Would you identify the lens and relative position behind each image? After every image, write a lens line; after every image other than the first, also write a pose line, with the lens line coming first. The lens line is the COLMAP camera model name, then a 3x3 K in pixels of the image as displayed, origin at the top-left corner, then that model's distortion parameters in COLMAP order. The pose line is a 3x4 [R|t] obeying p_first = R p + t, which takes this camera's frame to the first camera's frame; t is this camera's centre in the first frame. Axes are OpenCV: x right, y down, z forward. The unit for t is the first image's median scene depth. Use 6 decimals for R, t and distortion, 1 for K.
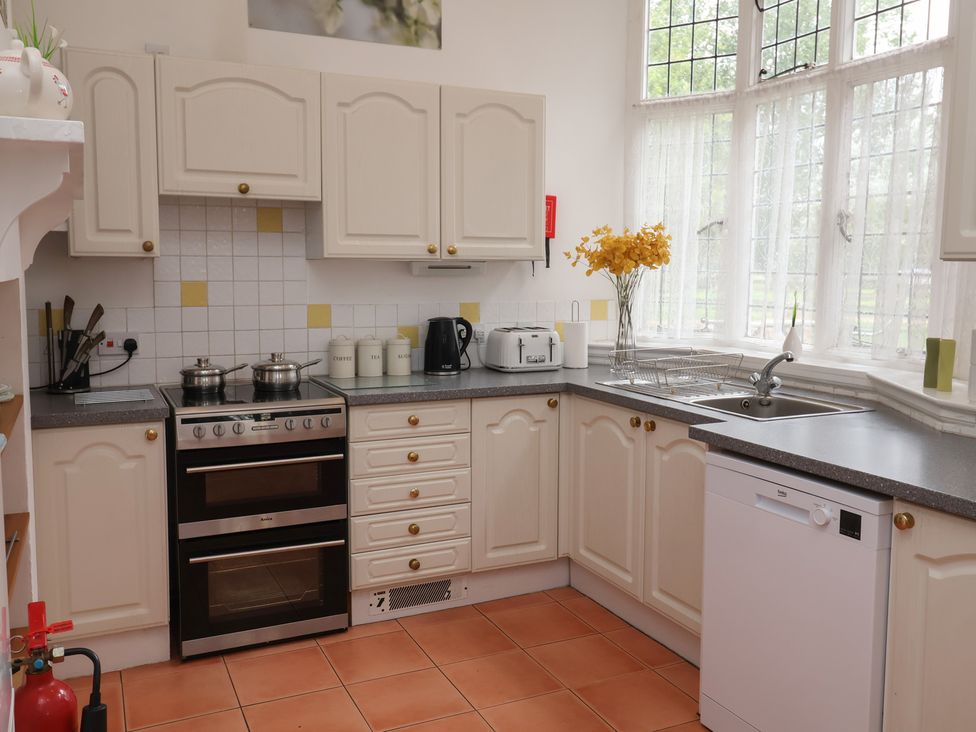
lens RADIAL K [[859.9, 0, 488.0], [0, 859.9, 366.0], [0, 0, 1]] dist [0.014327, 0.002232]
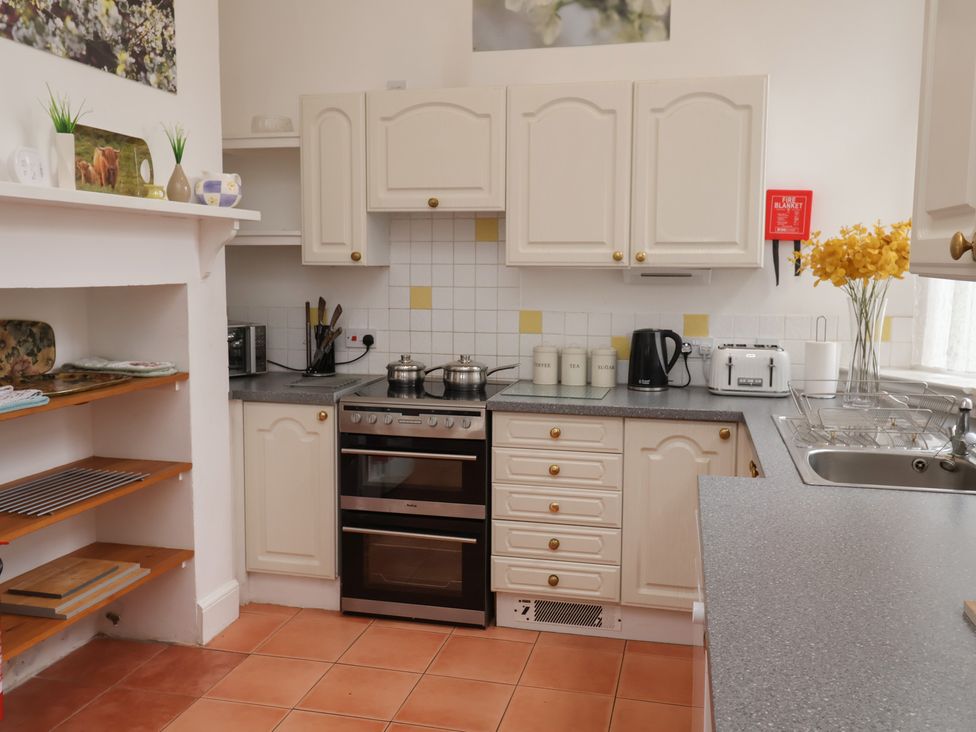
lens RADIAL K [[859.9, 0, 488.0], [0, 859.9, 366.0], [0, 0, 1]] dist [0.014327, 0.002232]
pose [[0.781438, 0.072654, -0.619739, 0.438644], [-0.073876, 0.996985, 0.023728, -0.028799], [0.619594, 0.027242, 0.784449, 0.181308]]
